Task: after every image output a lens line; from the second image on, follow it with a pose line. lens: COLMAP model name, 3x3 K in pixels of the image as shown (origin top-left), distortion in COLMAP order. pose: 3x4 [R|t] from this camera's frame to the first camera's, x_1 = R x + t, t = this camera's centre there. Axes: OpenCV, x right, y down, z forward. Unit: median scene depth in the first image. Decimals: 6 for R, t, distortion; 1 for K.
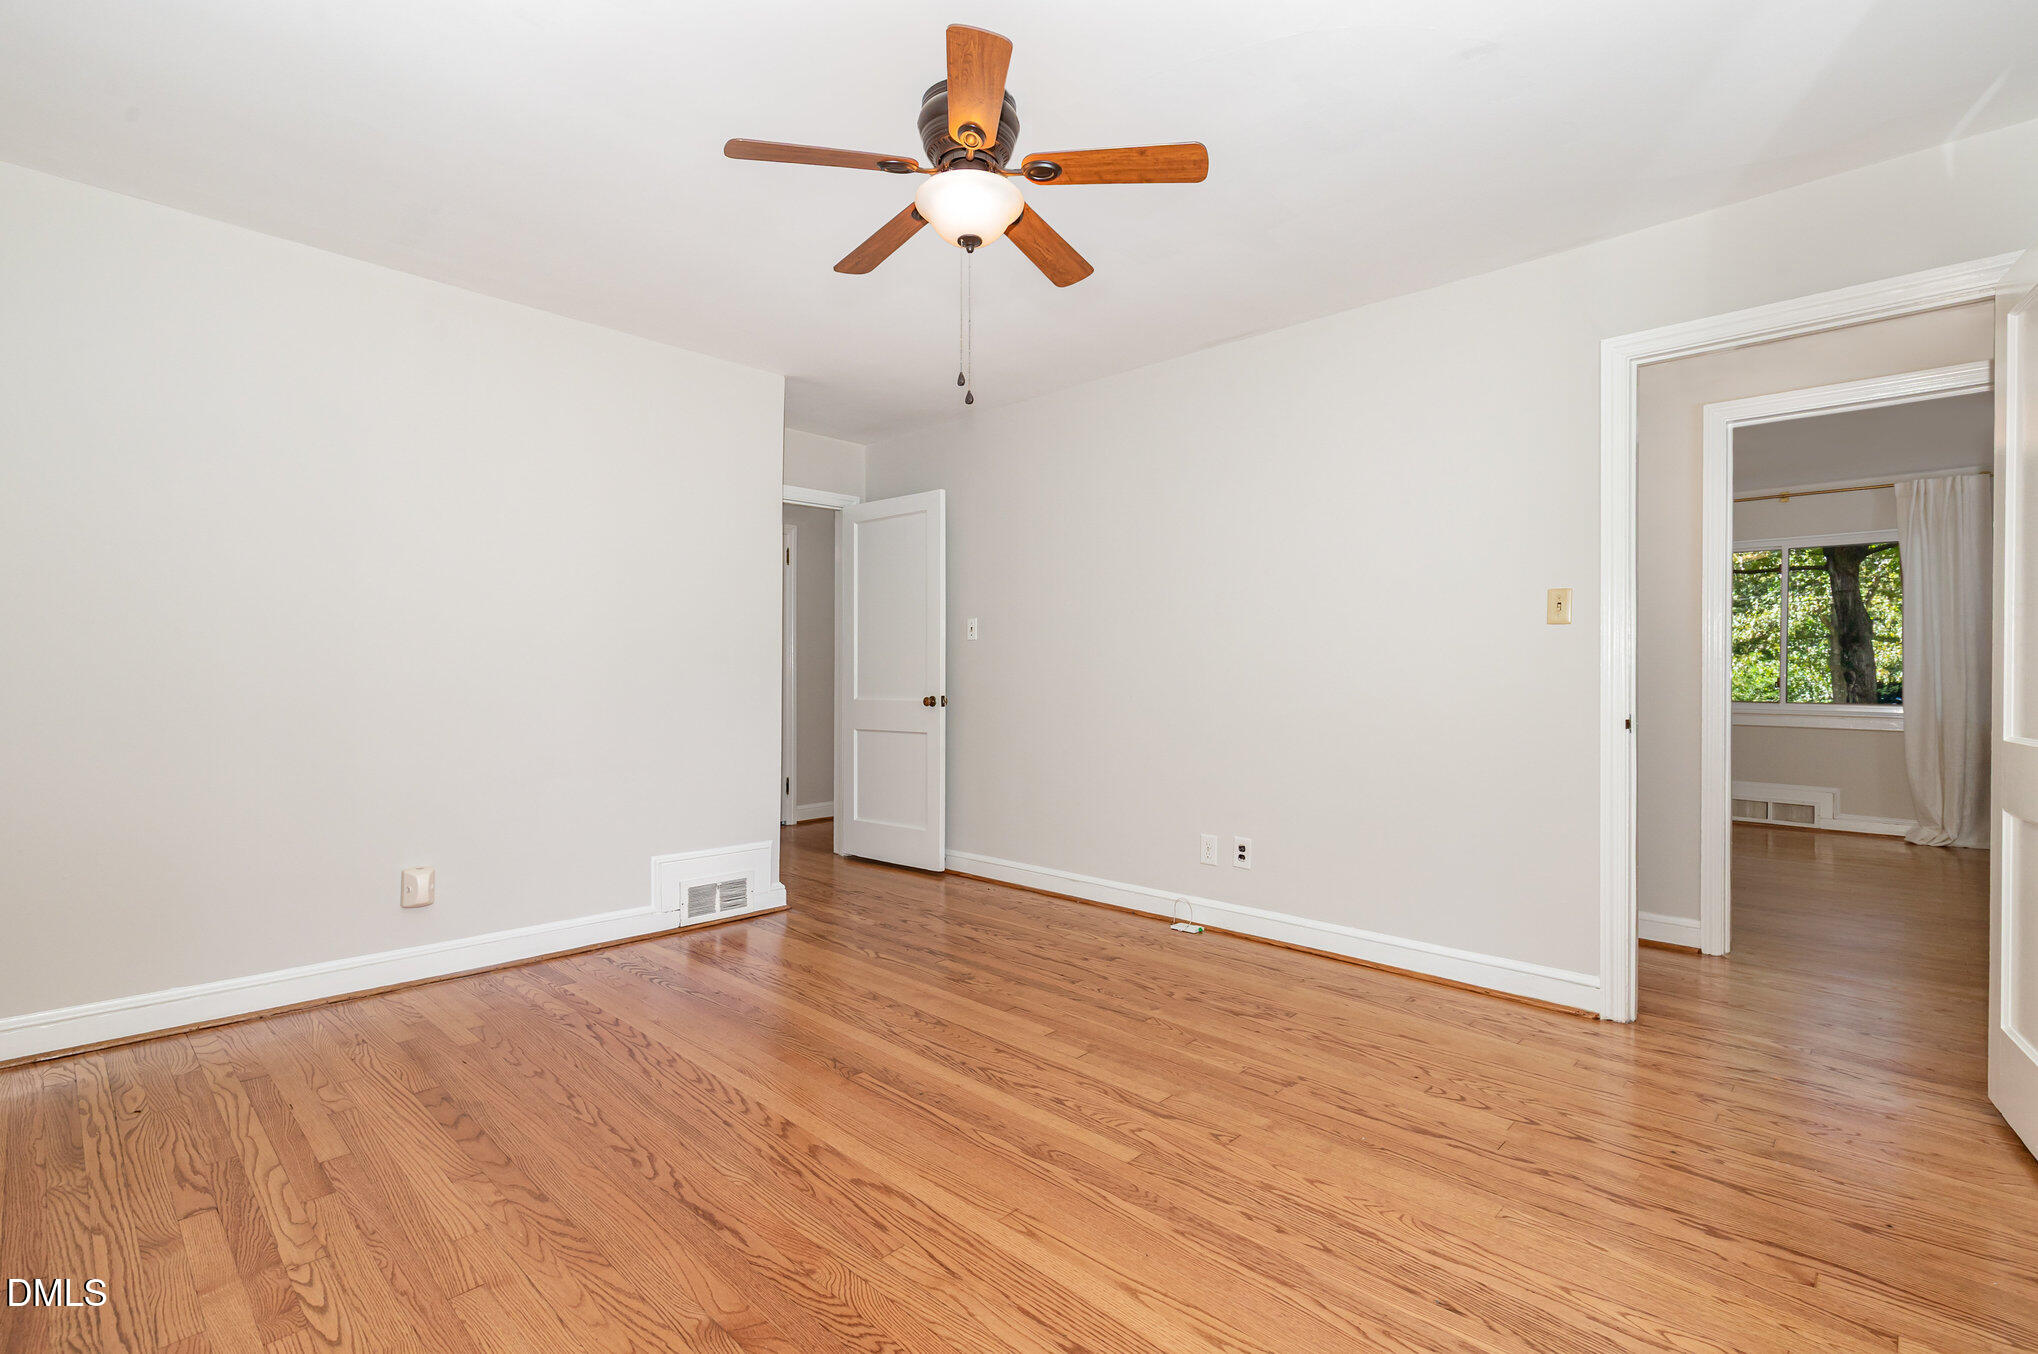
lens RADIAL K [[929.5, 0, 1019.7], [0, 929.5, 673.7], [0, 0, 1]] dist [-0.003731, -0.001673]
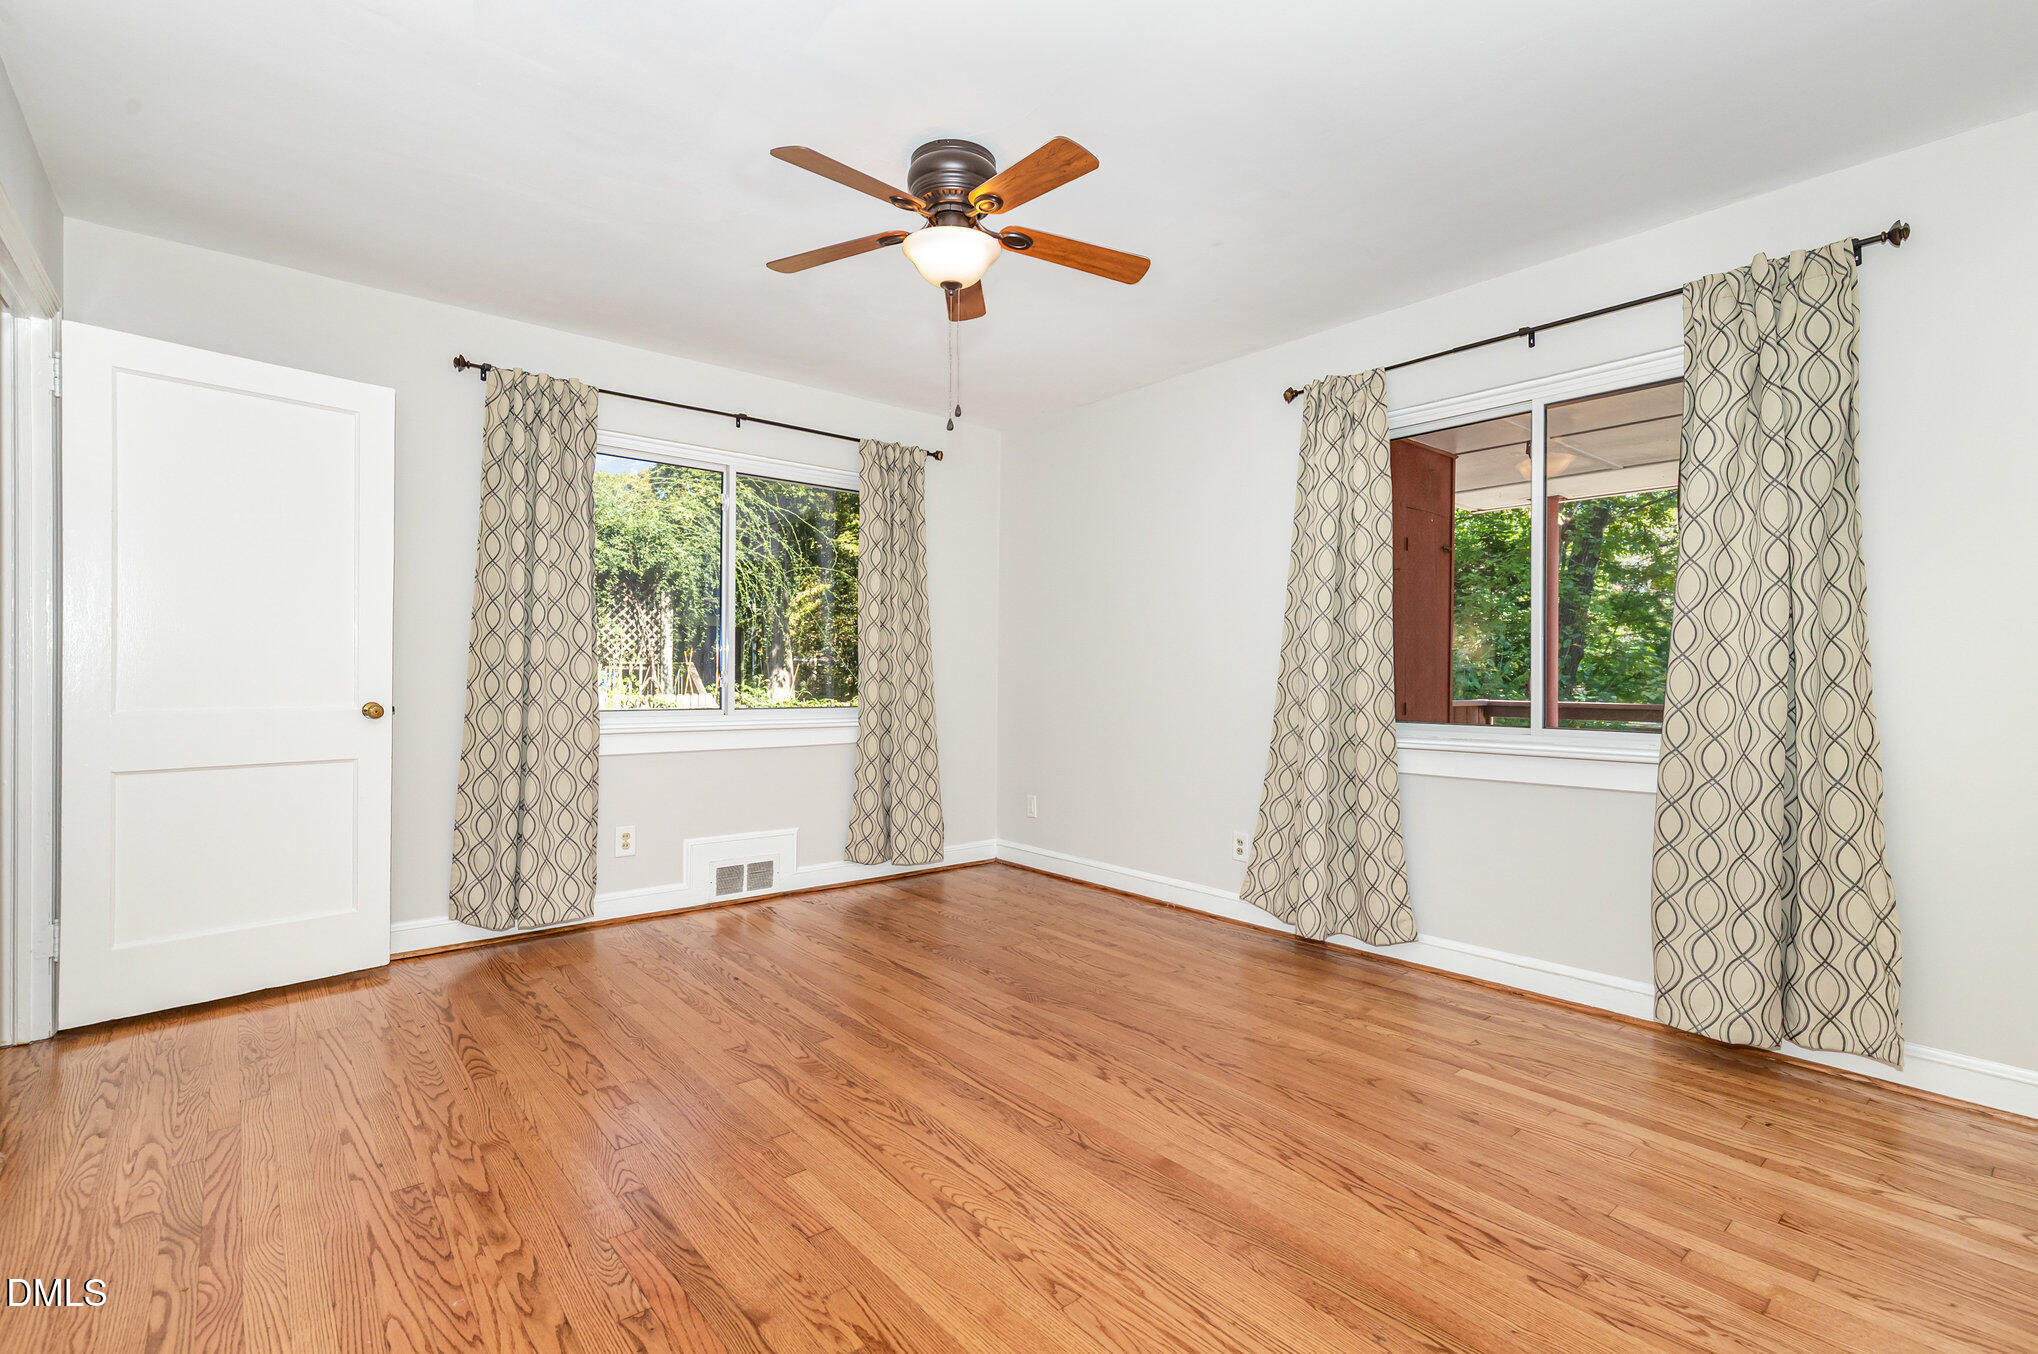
lens RADIAL K [[929.5, 0, 1018.7], [0, 929.5, 673.8], [0, 0, 1]] dist [-0.003731, -0.001673]
pose [[-0.993985, -0.012467, 0.108806, -0.255854], [-0.012380, 0.999922, 0.001474, -0.000153], [-0.108816, 0.000118, -0.994062, 2.050560]]
